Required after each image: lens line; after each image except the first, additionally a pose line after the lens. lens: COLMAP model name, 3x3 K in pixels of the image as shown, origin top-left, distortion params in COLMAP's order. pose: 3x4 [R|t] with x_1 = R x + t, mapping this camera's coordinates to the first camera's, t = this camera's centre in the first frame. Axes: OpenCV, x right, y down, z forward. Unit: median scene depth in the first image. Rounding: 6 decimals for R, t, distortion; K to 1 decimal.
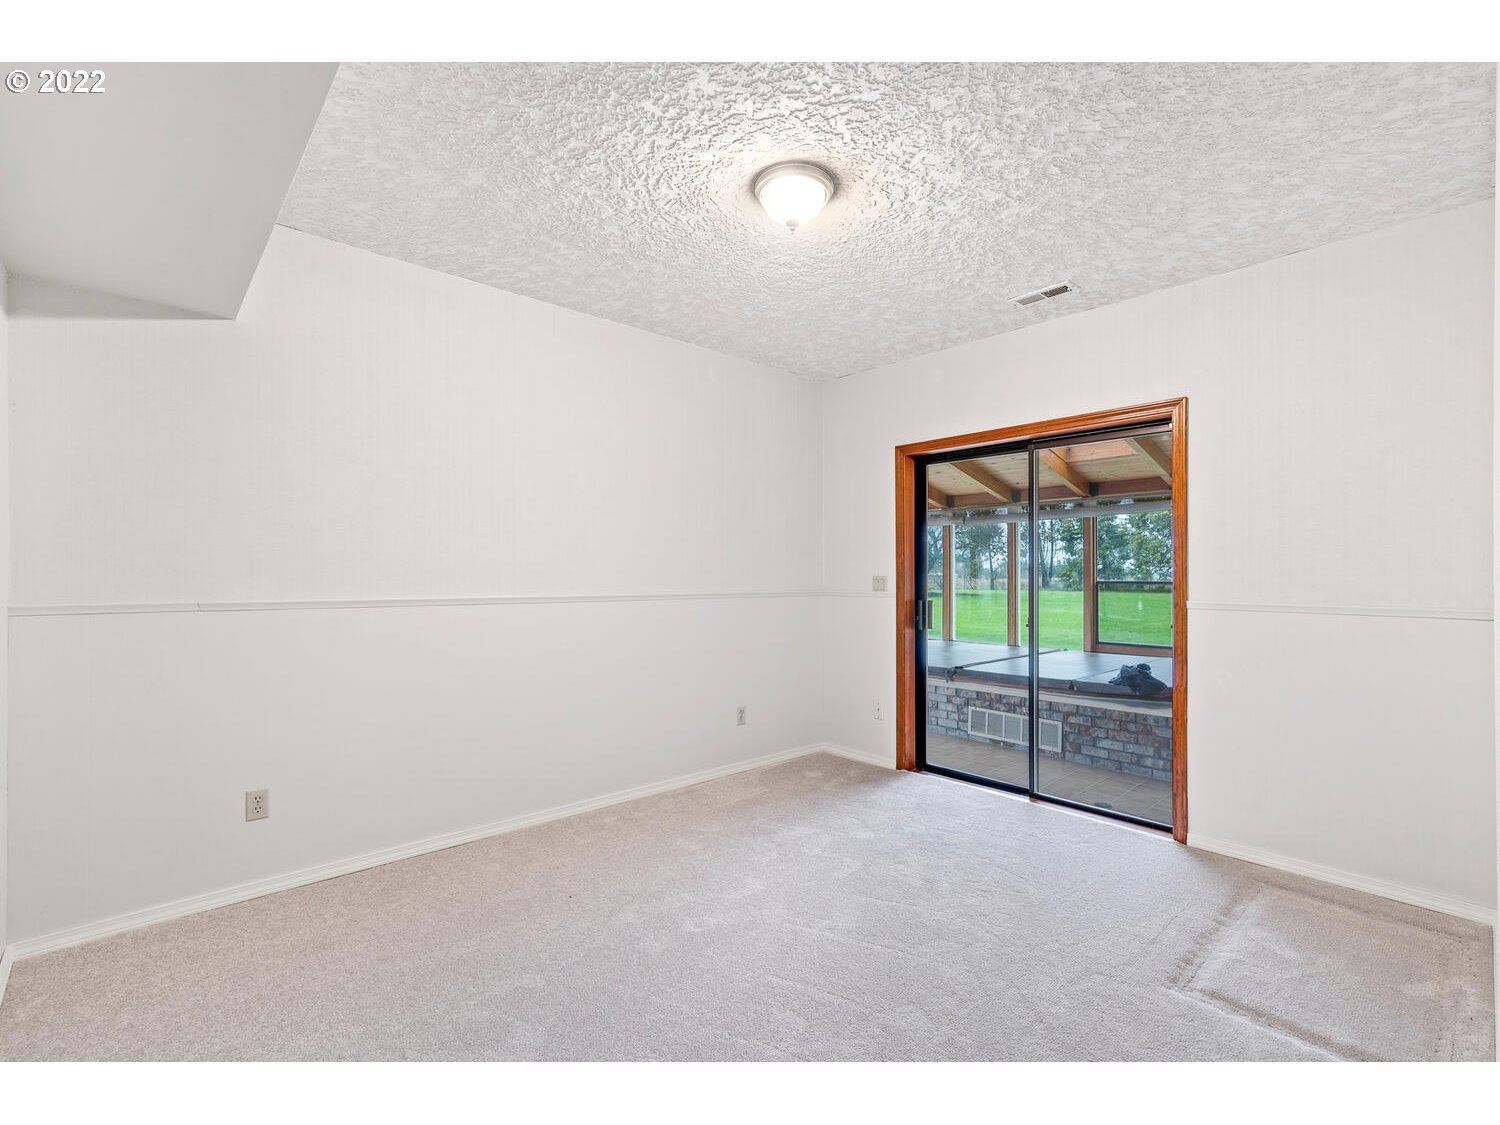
lens RADIAL K [[686.9, 0, 753.8], [0, 686.9, 562.2], [0, 0, 1]] dist [-0.000250, -0.000012]
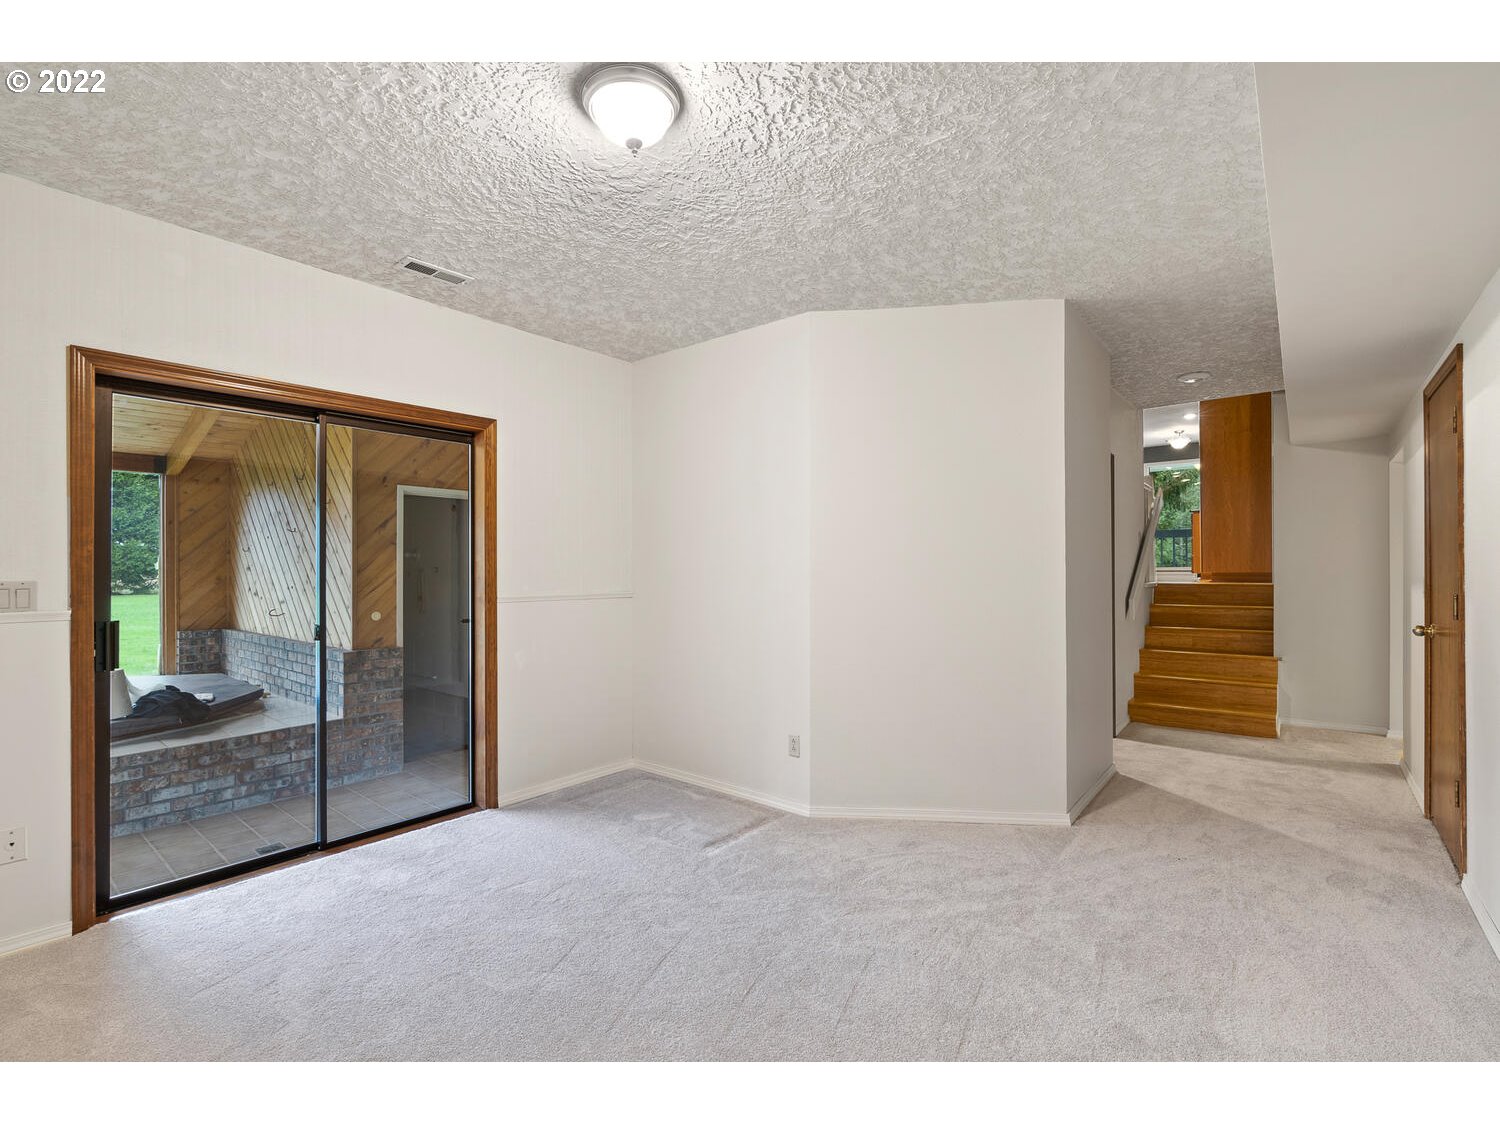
lens RADIAL K [[686.9, 0, 753.8], [0, 686.9, 562.2], [0, 0, 1]] dist [-0.000250, -0.000012]
pose [[-0.167263, 0.007338, 0.985885, -0.367812], [-0.011674, 0.999887, -0.009423, 0.001913], [-0.985843, -0.013085, -0.167158, 0.481680]]
